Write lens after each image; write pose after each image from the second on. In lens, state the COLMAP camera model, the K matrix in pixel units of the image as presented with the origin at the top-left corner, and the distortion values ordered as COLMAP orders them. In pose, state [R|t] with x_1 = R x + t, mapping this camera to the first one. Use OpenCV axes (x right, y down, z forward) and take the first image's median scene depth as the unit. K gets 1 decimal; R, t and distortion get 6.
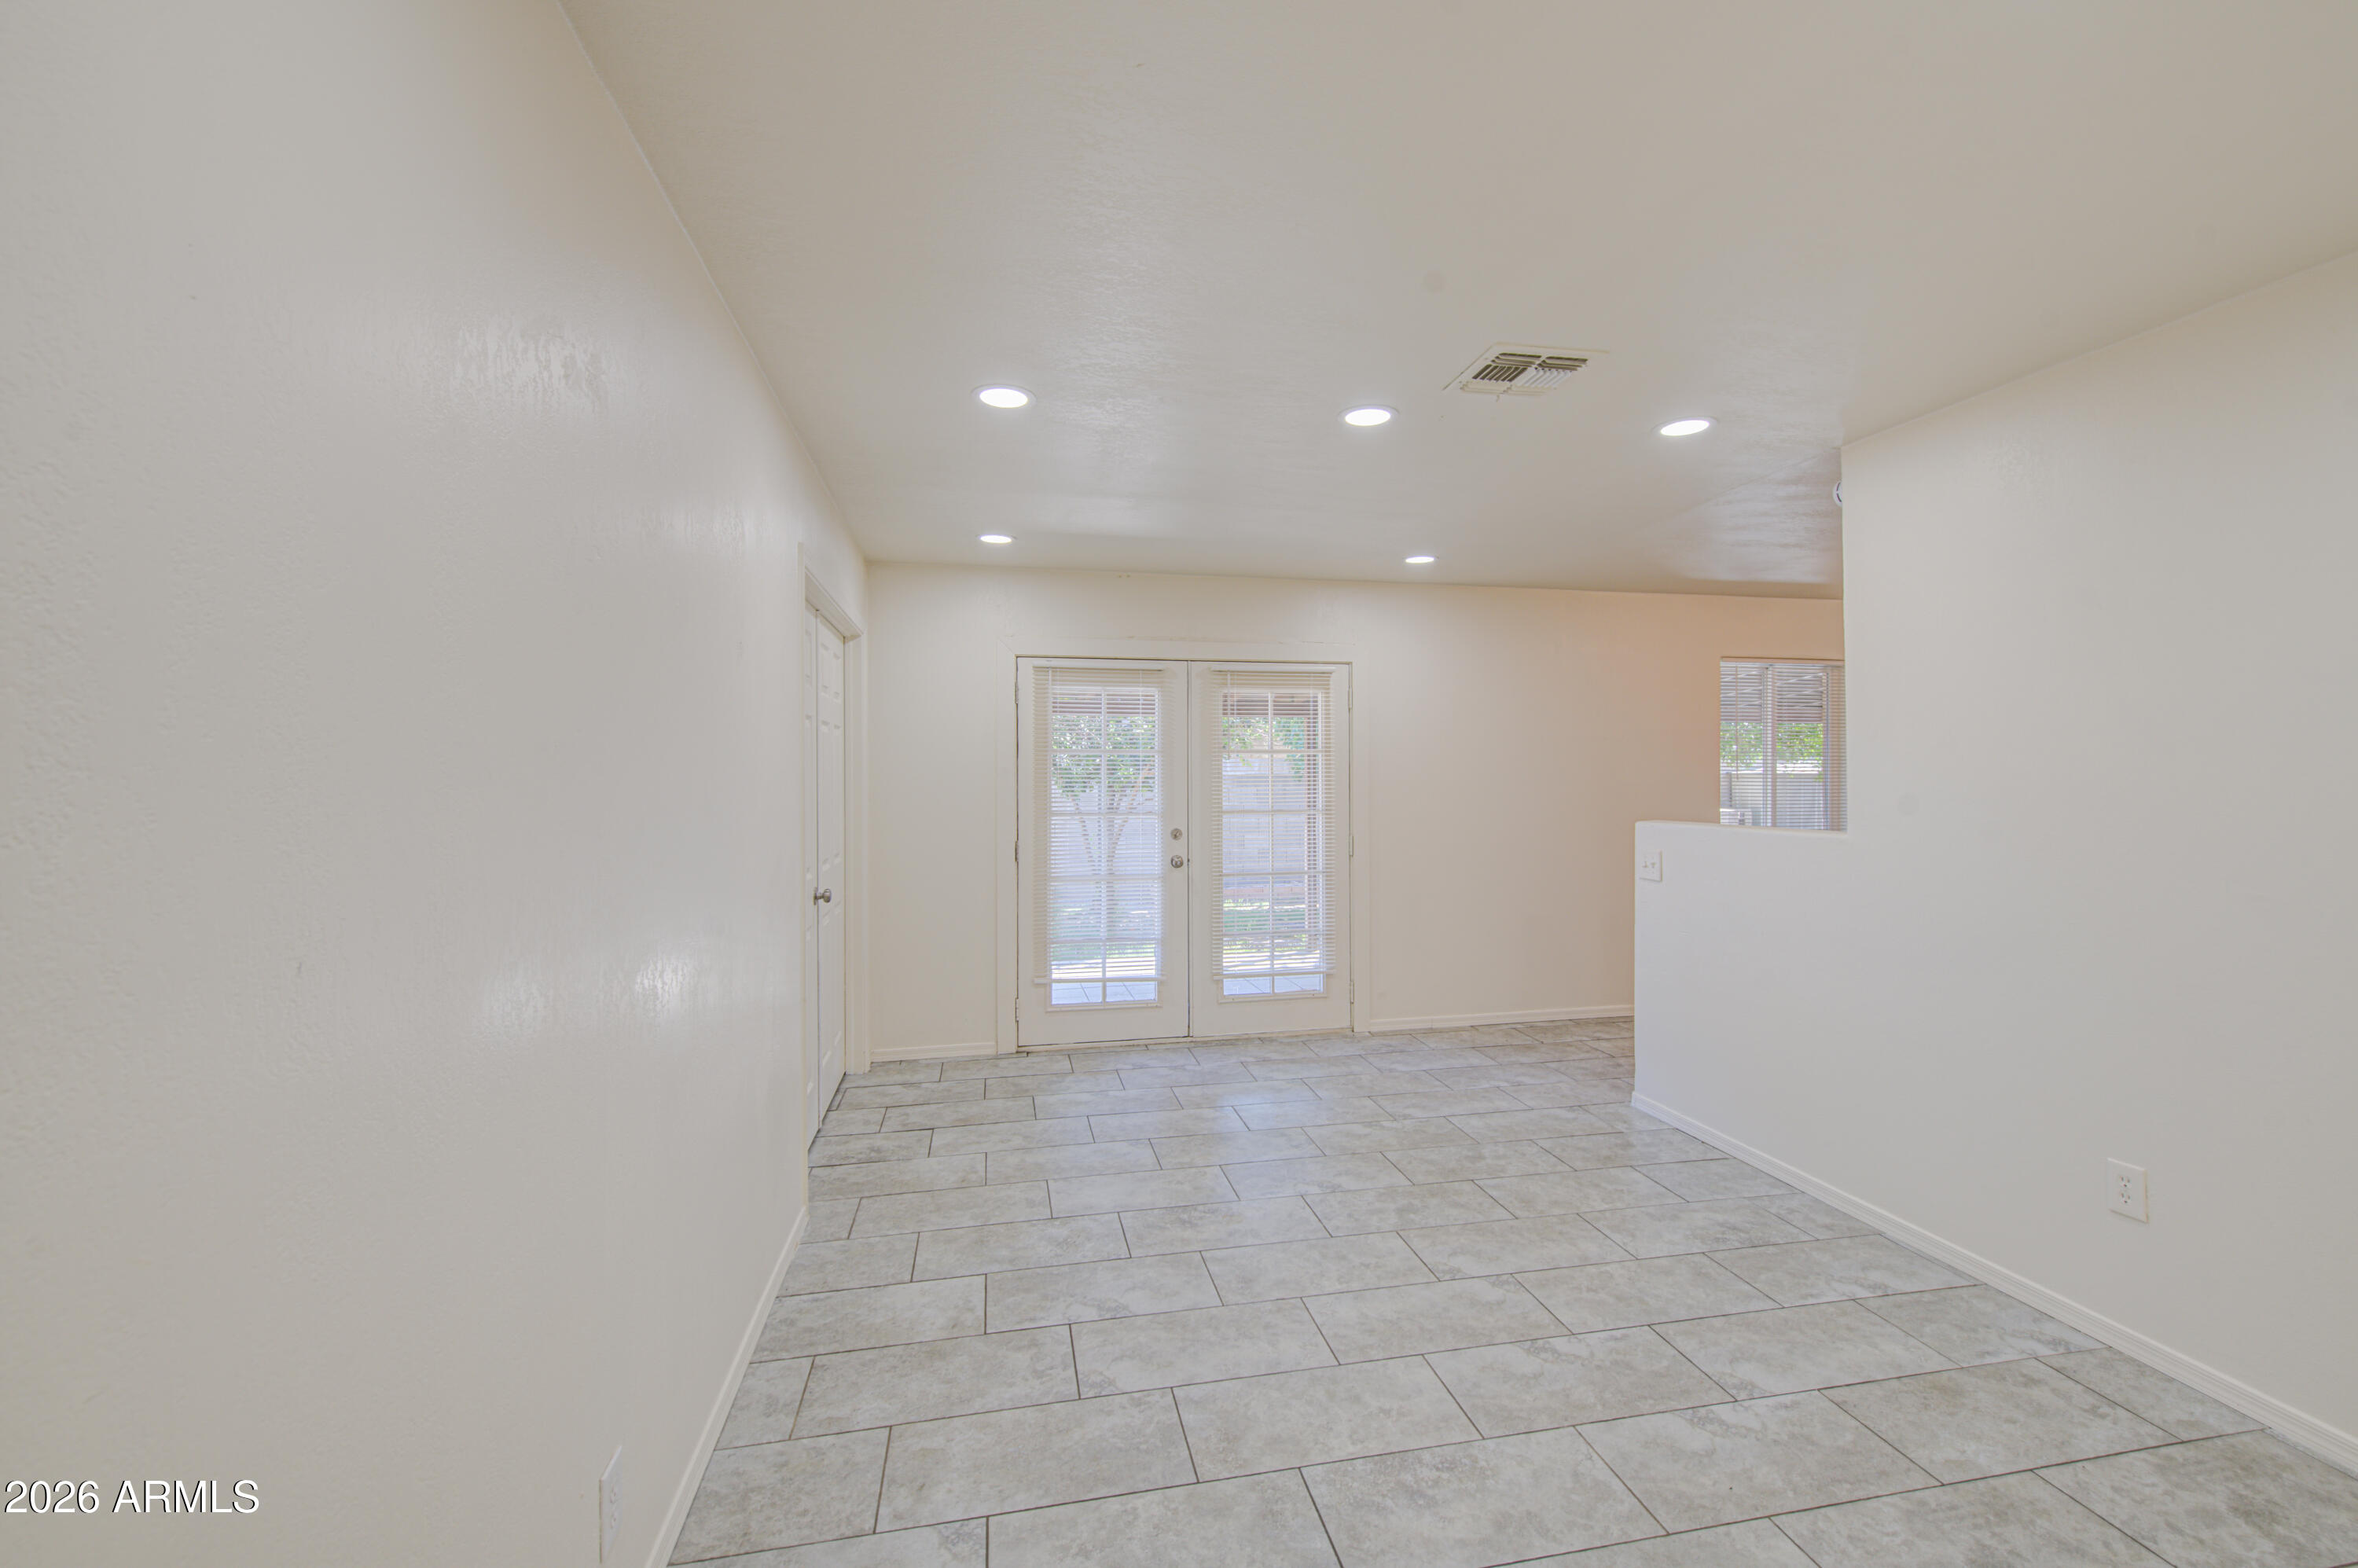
lens RADIAL K [[992.1, 0, 1182.7], [0, 992.1, 780.8], [0, 0, 1]] dist [-0.000035, -0.000311]
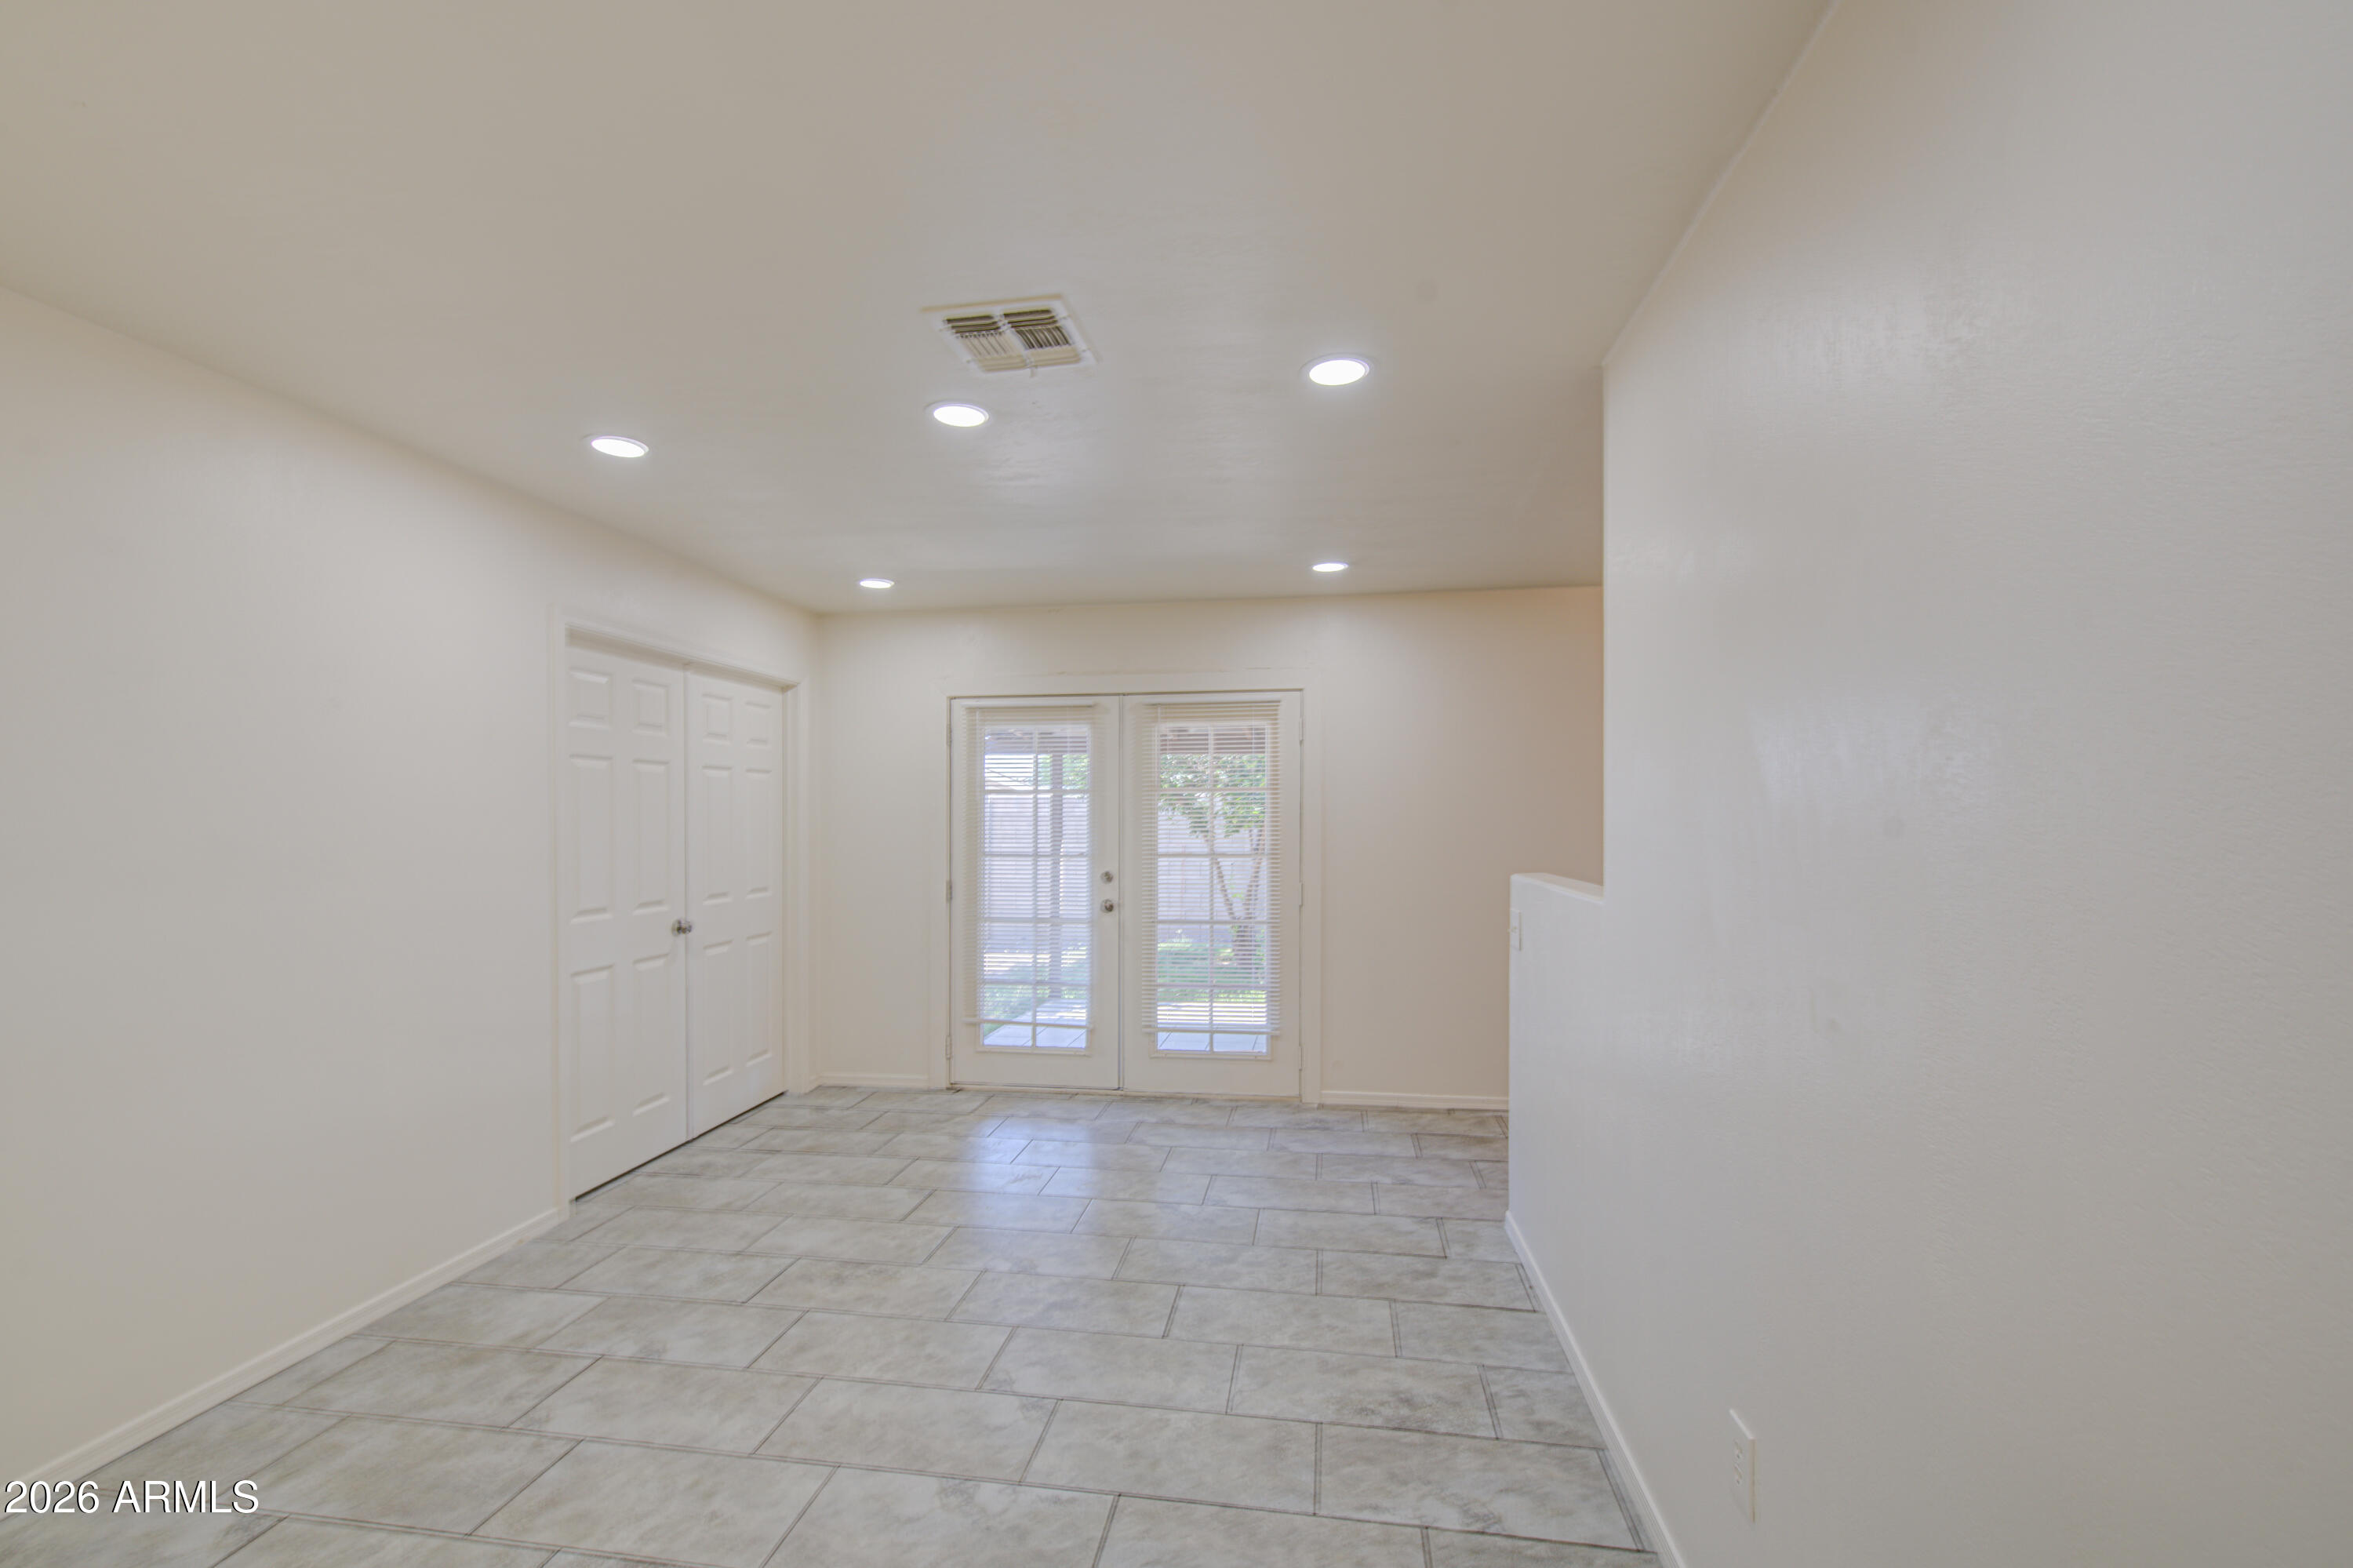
lens RADIAL K [[990.3, 0, 1171.9], [0, 990.3, 832.3], [0, 0, 1]] dist [-0.003809, -0.000420]
pose [[0.937559, 0.005476, -0.347782, 0.398879], [-0.000923, 0.999912, 0.013254, -0.002260], [0.347824, -0.012106, 0.937482, 0.132646]]
